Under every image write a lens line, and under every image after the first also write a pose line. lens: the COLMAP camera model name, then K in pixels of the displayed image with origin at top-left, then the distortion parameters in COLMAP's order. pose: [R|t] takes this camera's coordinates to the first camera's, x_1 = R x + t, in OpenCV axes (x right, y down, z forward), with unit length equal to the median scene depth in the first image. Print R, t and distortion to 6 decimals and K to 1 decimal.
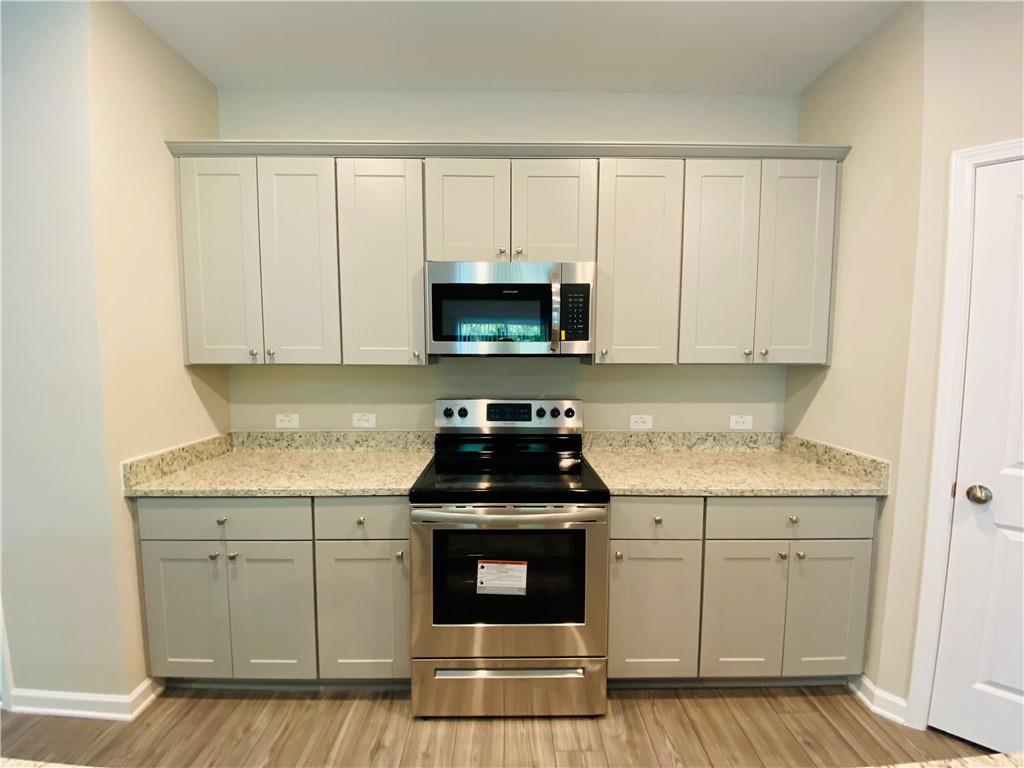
lens RADIAL K [[421.4, 0, 512.3], [0, 421.4, 384.1], [0, 0, 1]] dist [-0.001340, -0.000746]
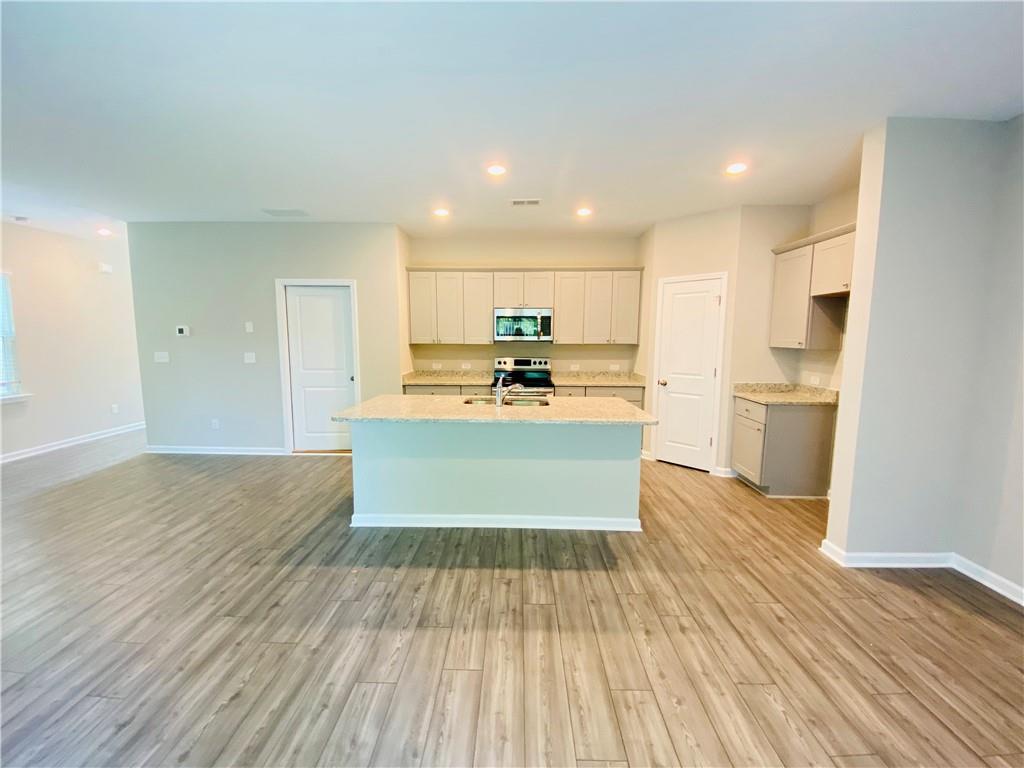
lens RADIAL K [[421.4, 0, 513.7], [0, 421.4, 384.6], [0, 0, 1]] dist [-0.001340, -0.000746]
pose [[0.999755, 0.002931, -0.021927, -0.005201], [-0.002110, 0.999299, 0.037383, 0.116516], [0.022021, -0.037327, 0.999060, -1.808246]]
